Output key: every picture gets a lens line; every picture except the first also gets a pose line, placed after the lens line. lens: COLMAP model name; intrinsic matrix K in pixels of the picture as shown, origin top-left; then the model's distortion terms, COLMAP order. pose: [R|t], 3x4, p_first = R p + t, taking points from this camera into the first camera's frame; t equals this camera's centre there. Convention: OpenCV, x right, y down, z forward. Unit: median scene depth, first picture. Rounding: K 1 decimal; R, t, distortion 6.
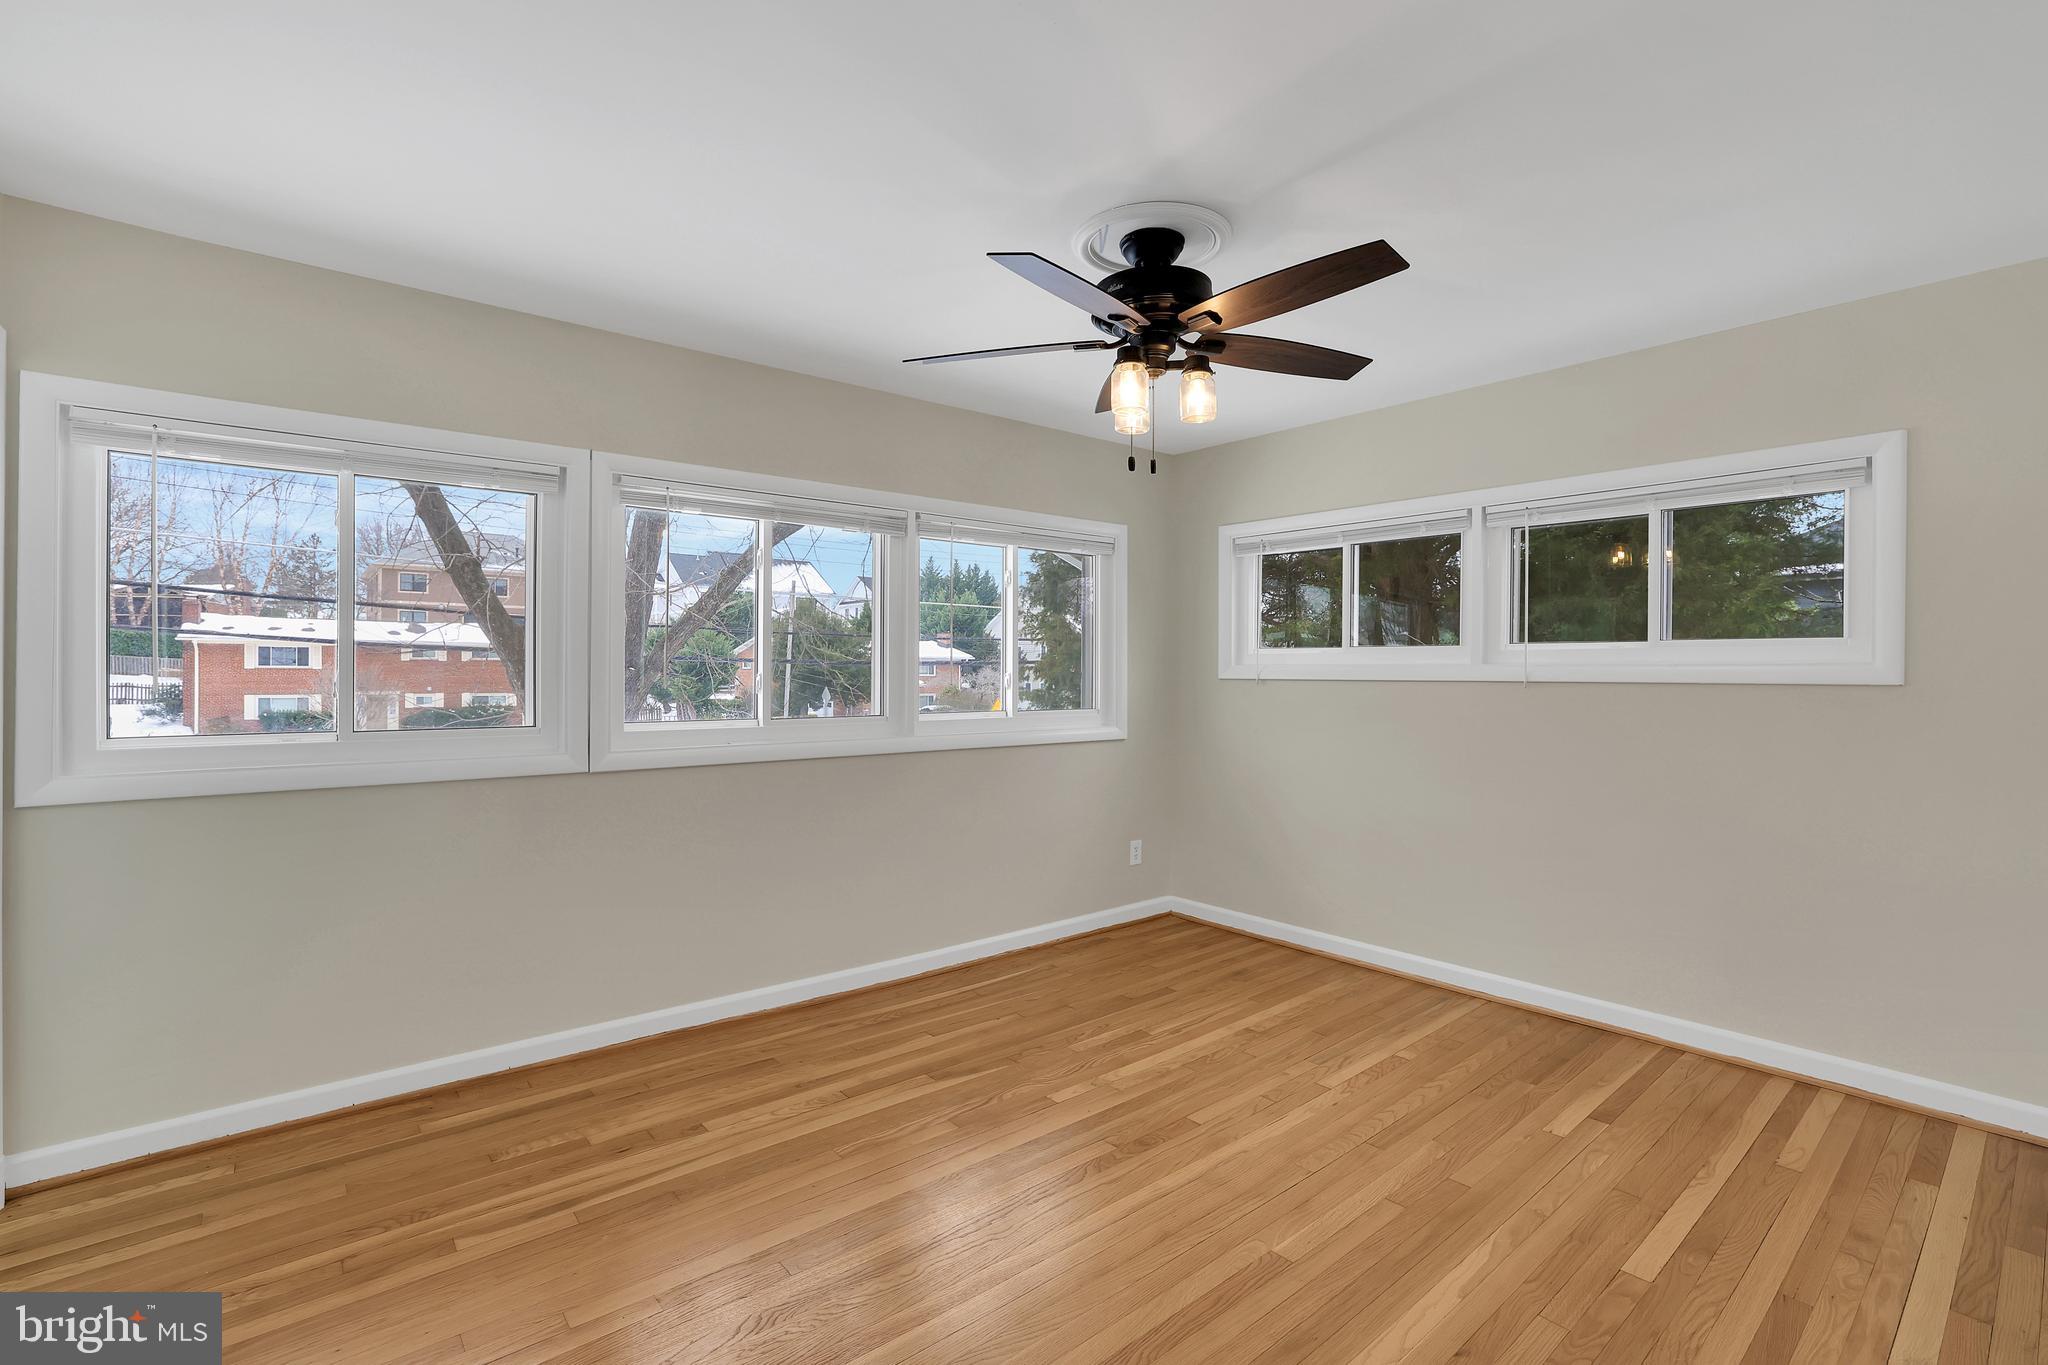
lens RADIAL K [[915.1, 0, 1011.4], [0, 915.1, 680.7], [0, 0, 1]] dist [-0.048999, 0.018450]
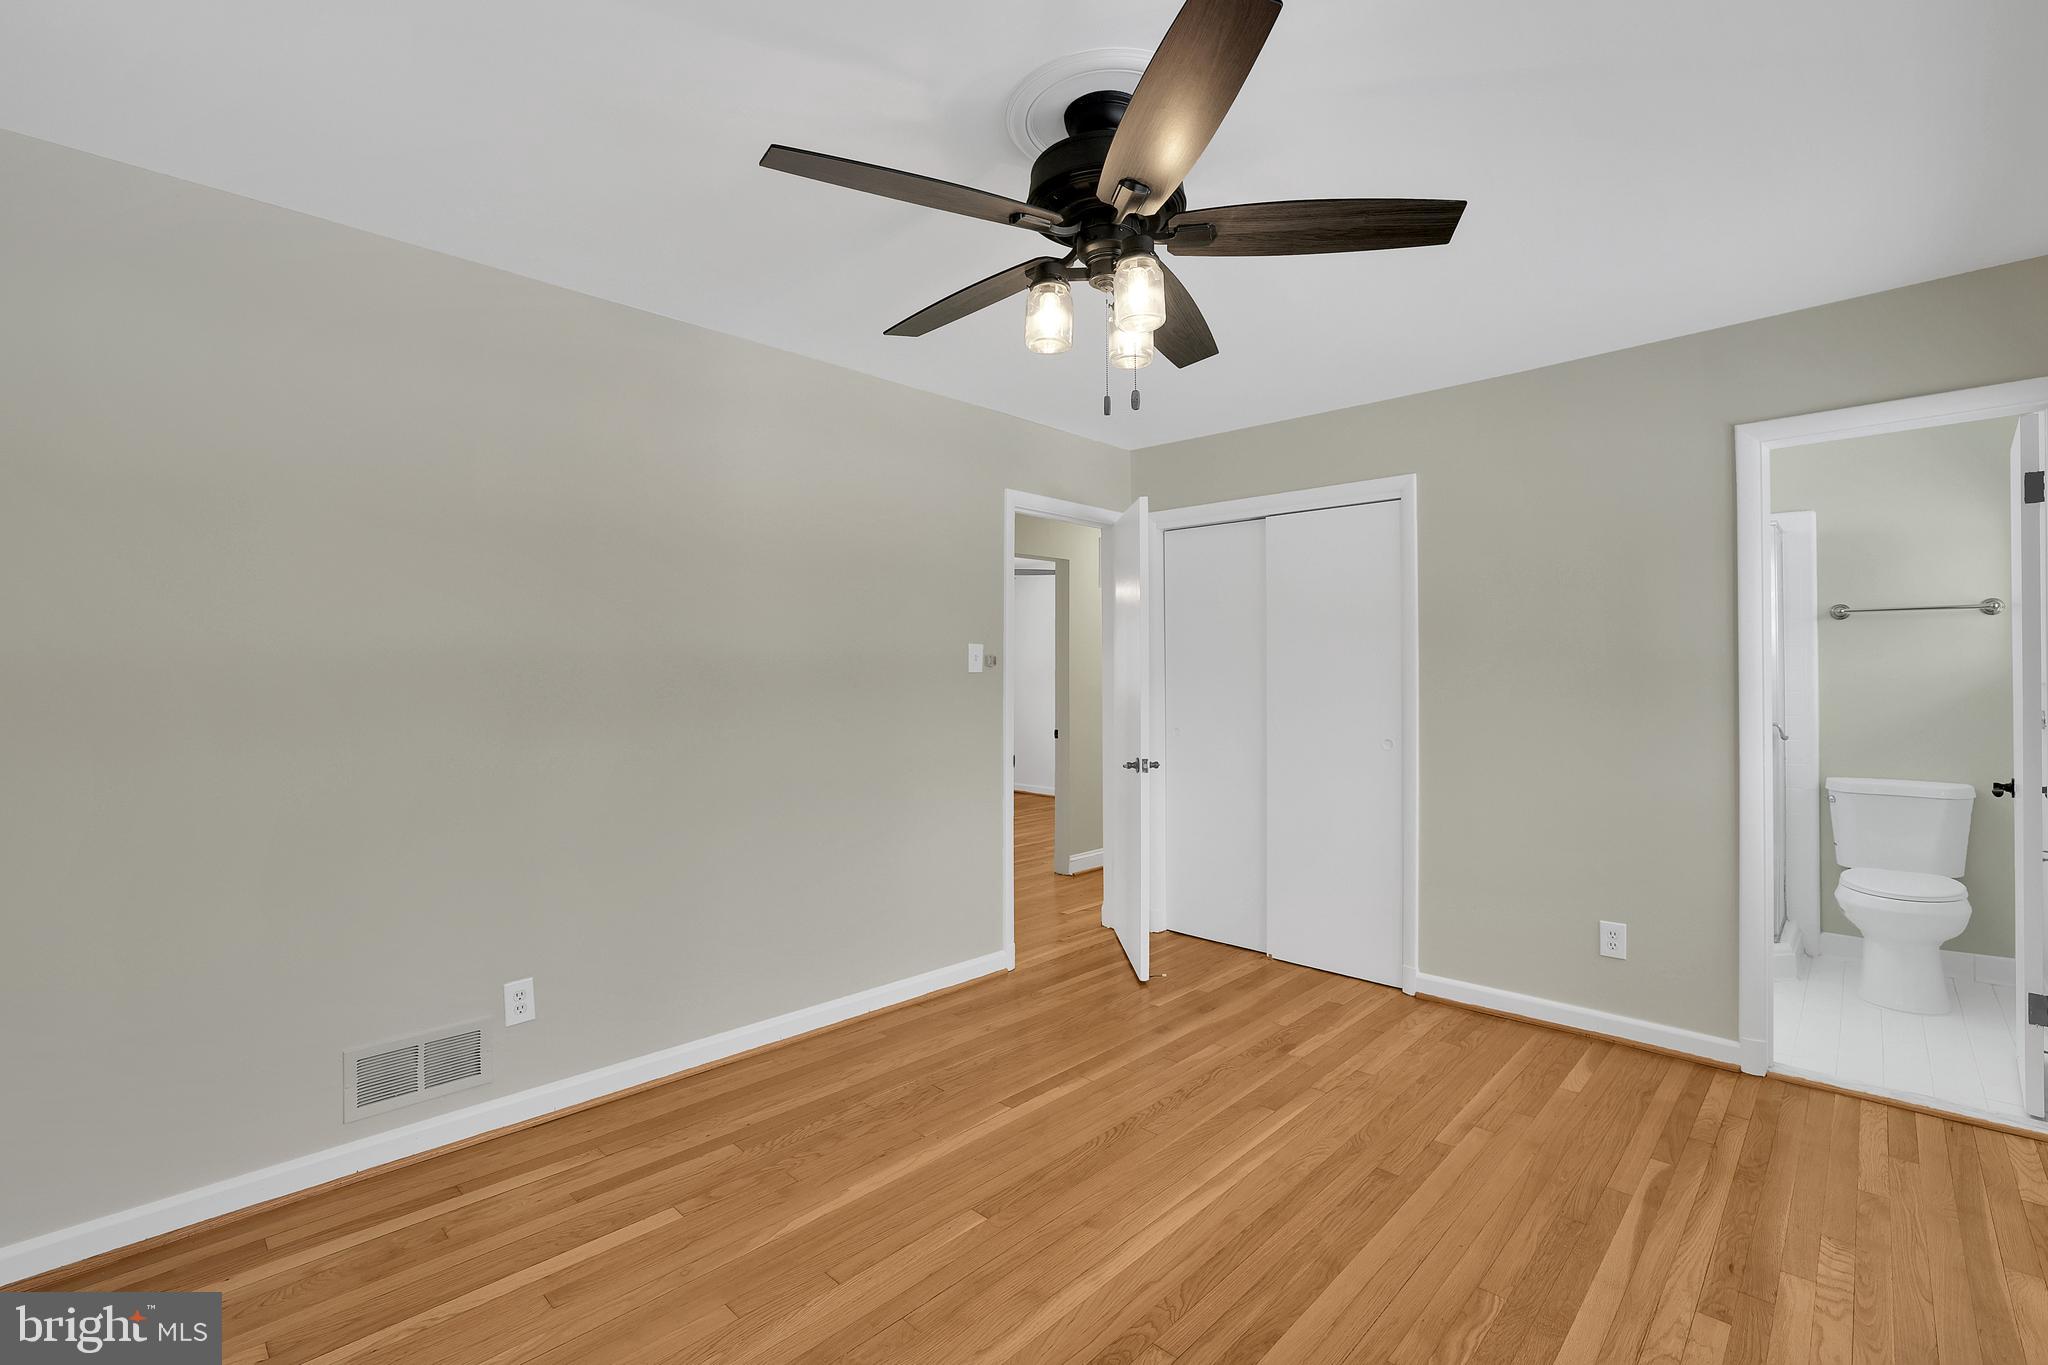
lens RADIAL K [[885.2, 0, 1013.9], [0, 885.2, 672.5], [0, 0, 1]] dist [-0.047305, 0.017881]
pose [[-0.995994, -0.002049, -0.089402, 0.330852], [-0.001178, 0.999951, -0.009793, -0.018846], [0.089418, -0.009648, -0.995947, 1.919208]]
